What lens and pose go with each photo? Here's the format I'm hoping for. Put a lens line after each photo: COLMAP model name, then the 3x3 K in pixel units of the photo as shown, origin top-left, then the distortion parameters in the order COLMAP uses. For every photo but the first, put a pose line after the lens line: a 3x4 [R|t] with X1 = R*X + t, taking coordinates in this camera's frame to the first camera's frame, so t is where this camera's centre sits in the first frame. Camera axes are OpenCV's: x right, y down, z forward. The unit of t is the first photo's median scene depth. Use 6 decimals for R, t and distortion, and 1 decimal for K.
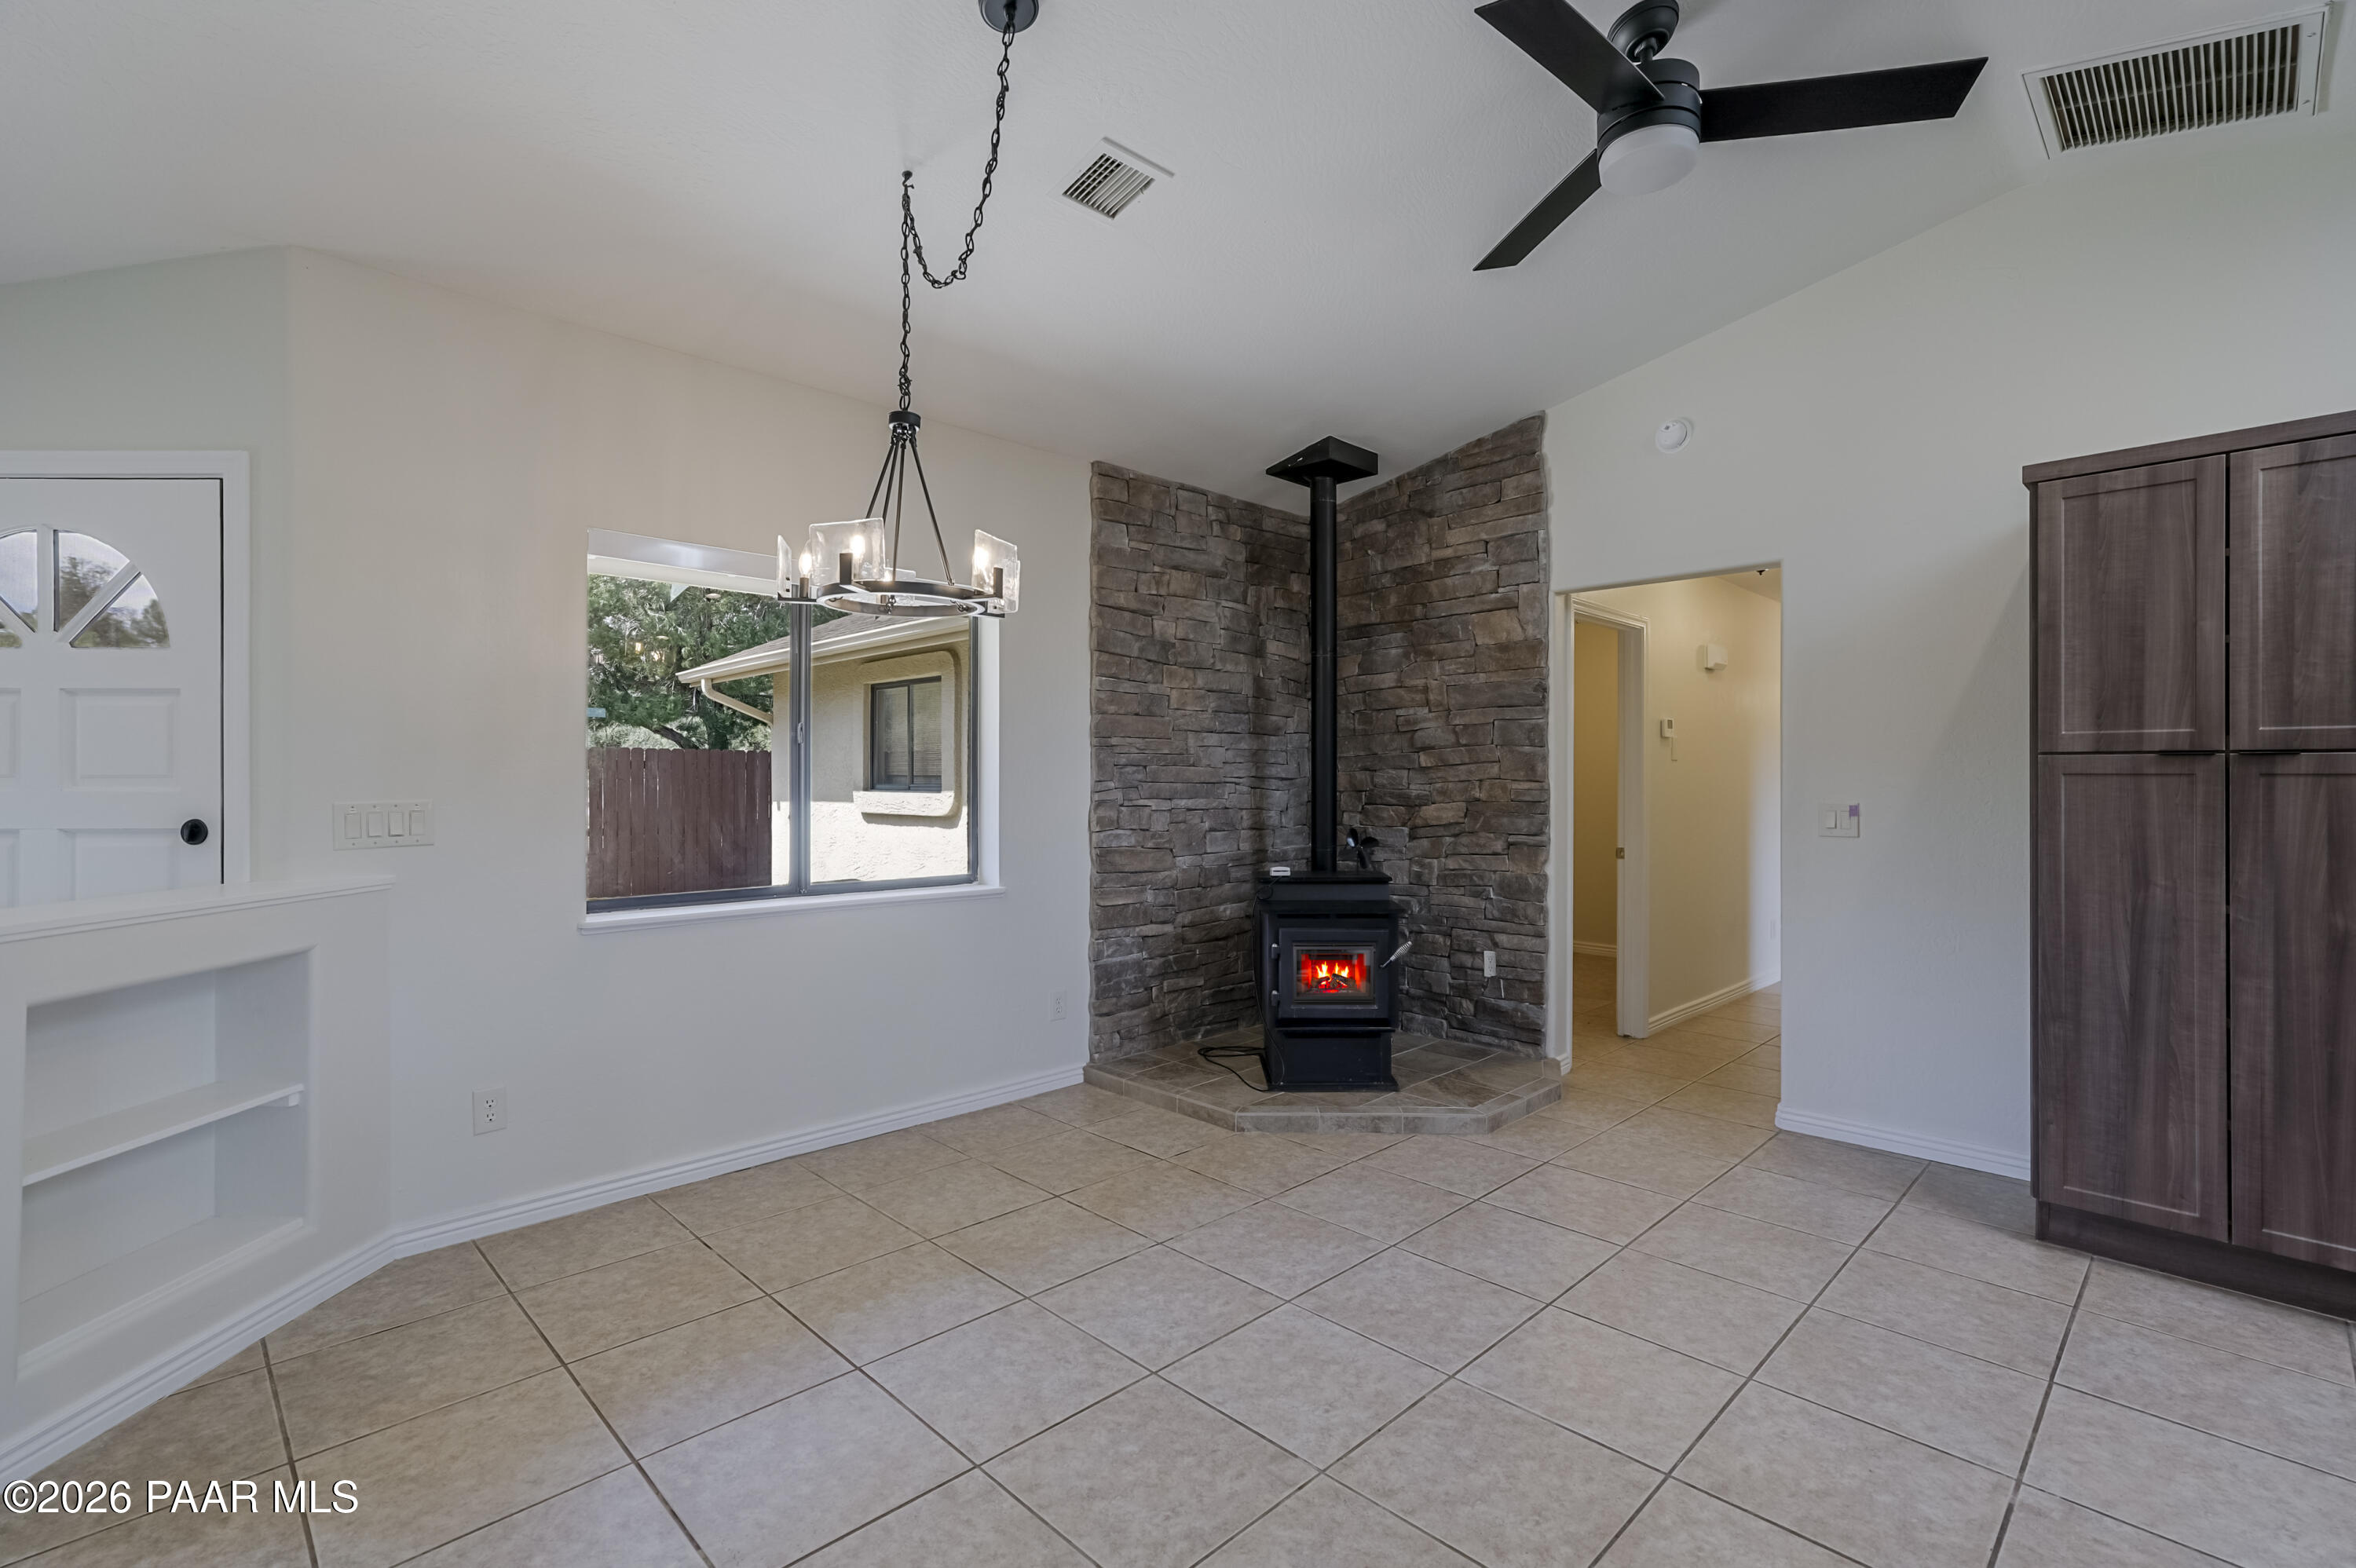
lens RADIAL K [[1067.2, 0, 1169.8], [0, 1067.2, 768.5], [0, 0, 1]] dist [-0.020376, 0.014133]
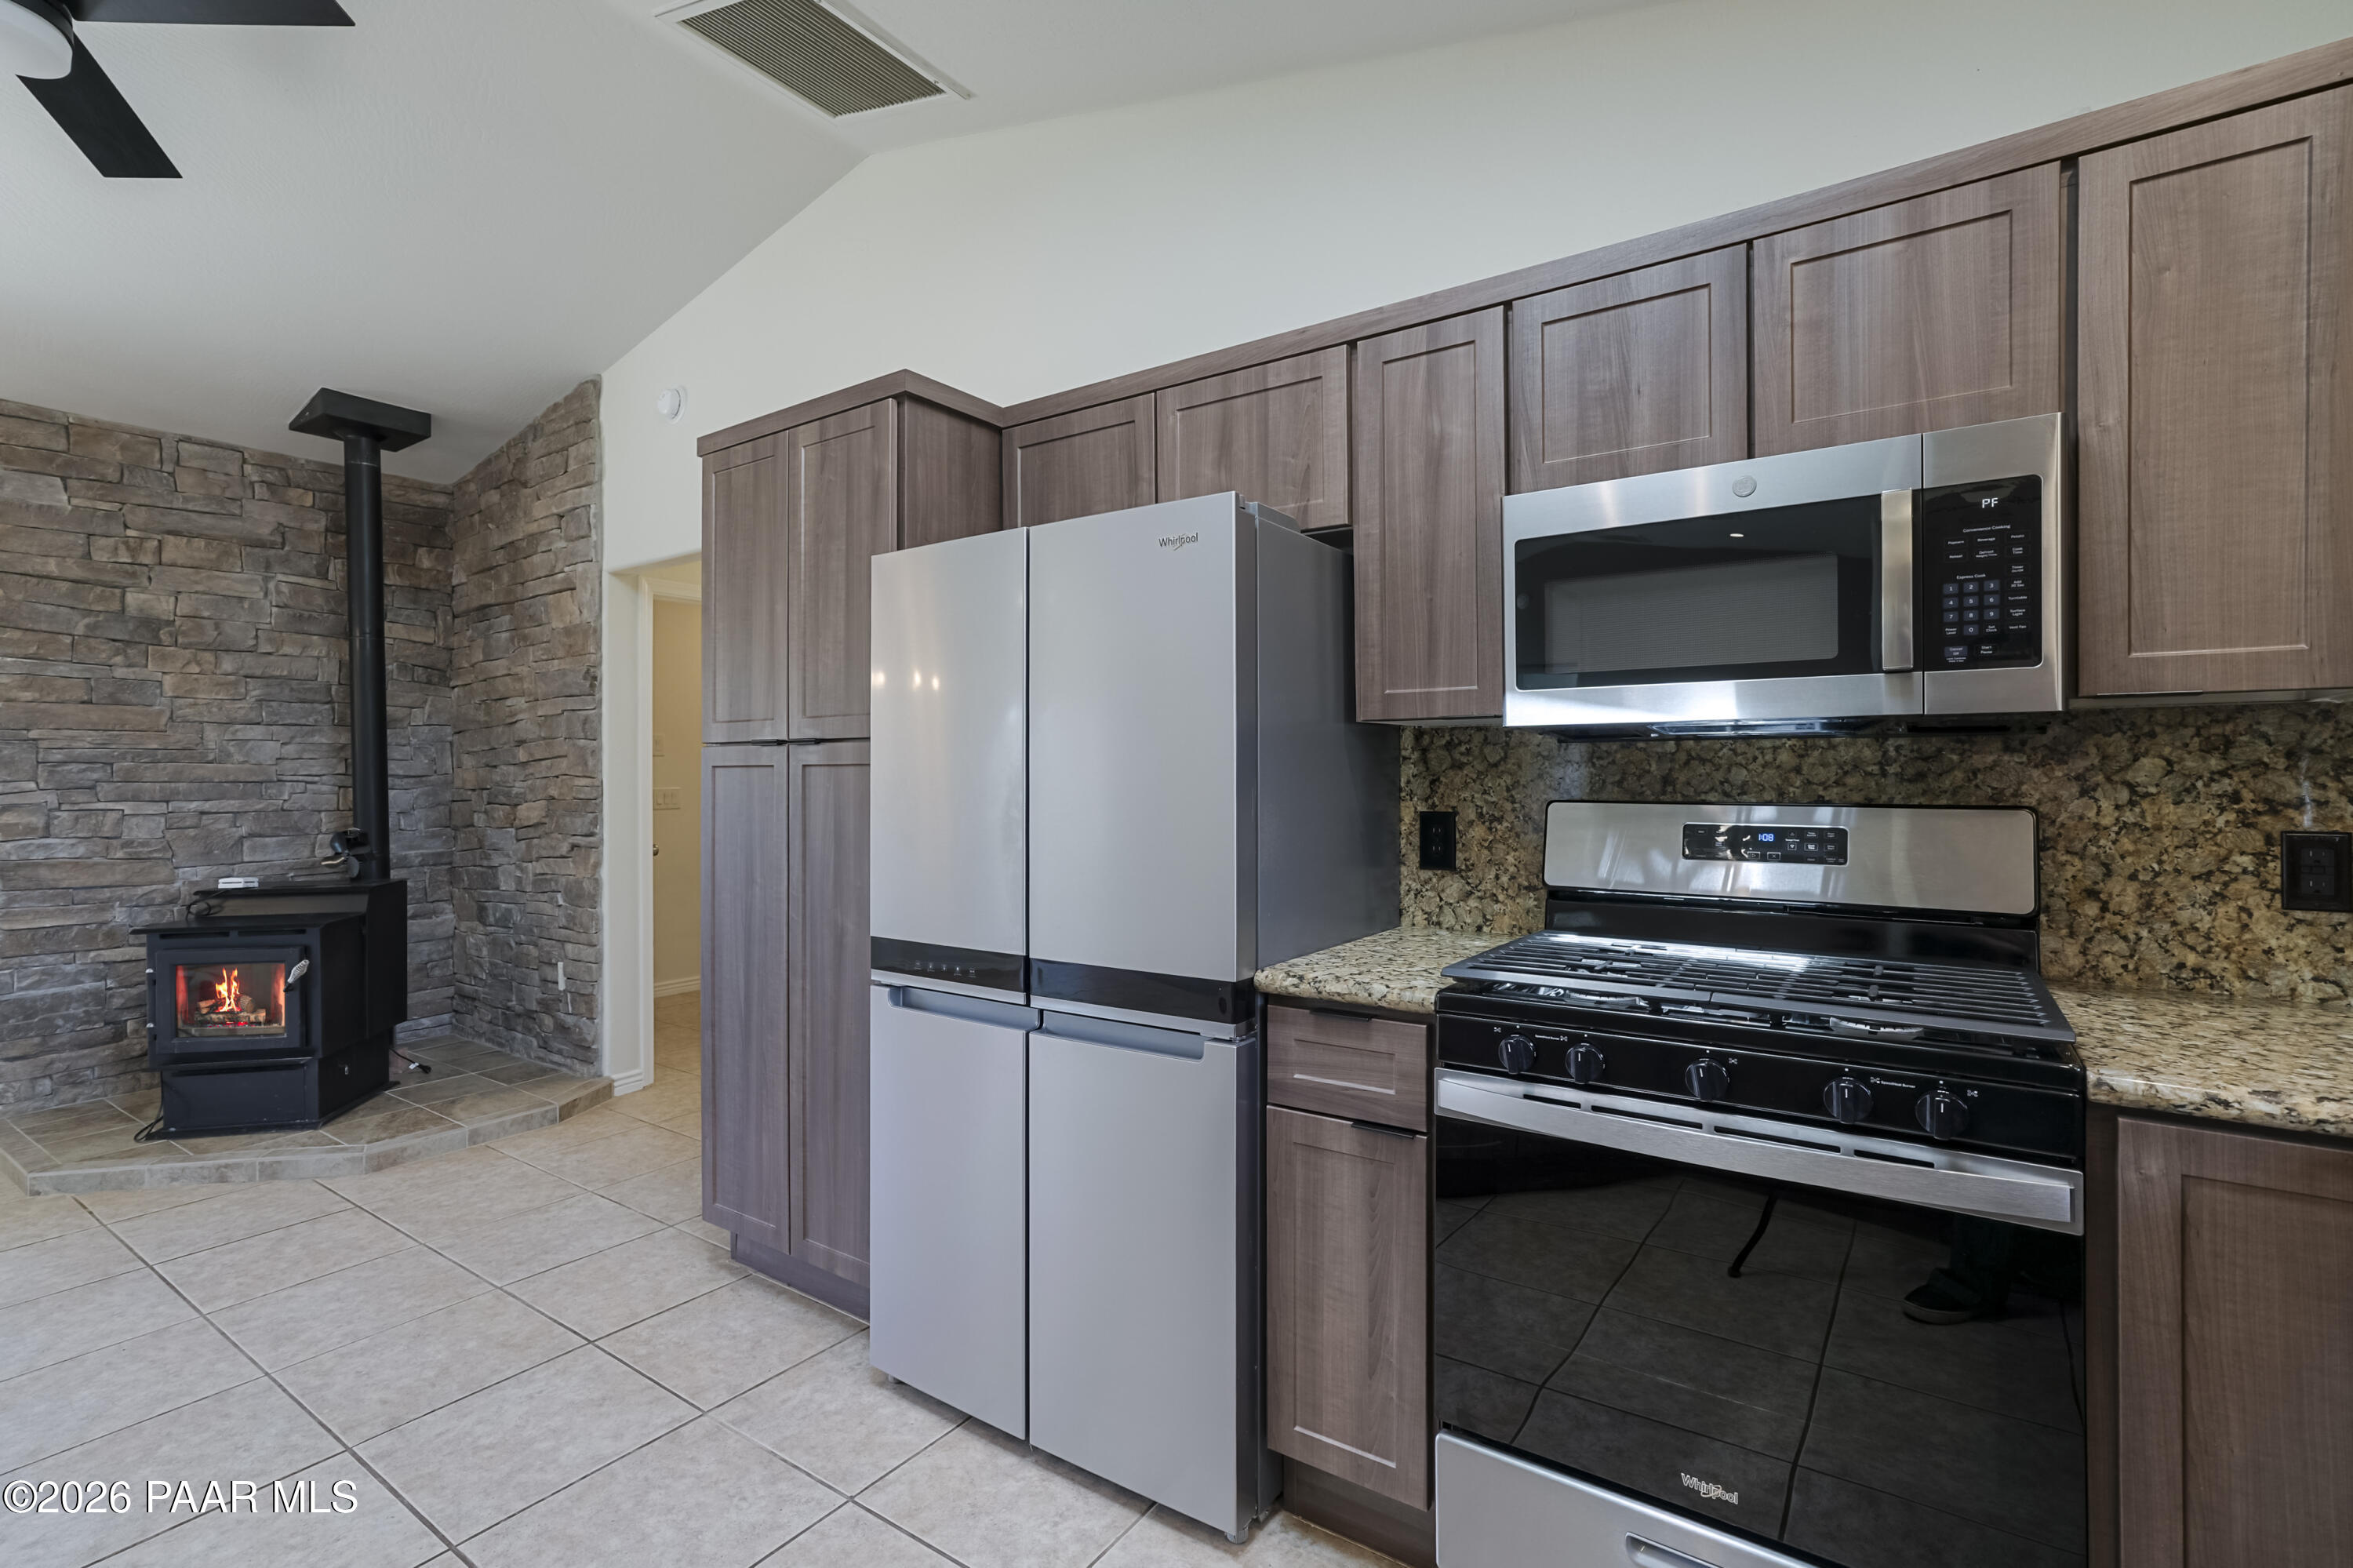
lens RADIAL K [[1076.6, 0, 1169.7], [0, 1076.6, 771.8], [0, 0, 1]] dist [-0.010129, 0.012332]
pose [[0.982783, -0.007146, 0.184625, 0.680167], [0.005846, 0.999954, 0.007588, 0.003206], [-0.184671, -0.006379, 0.982780, -0.007296]]
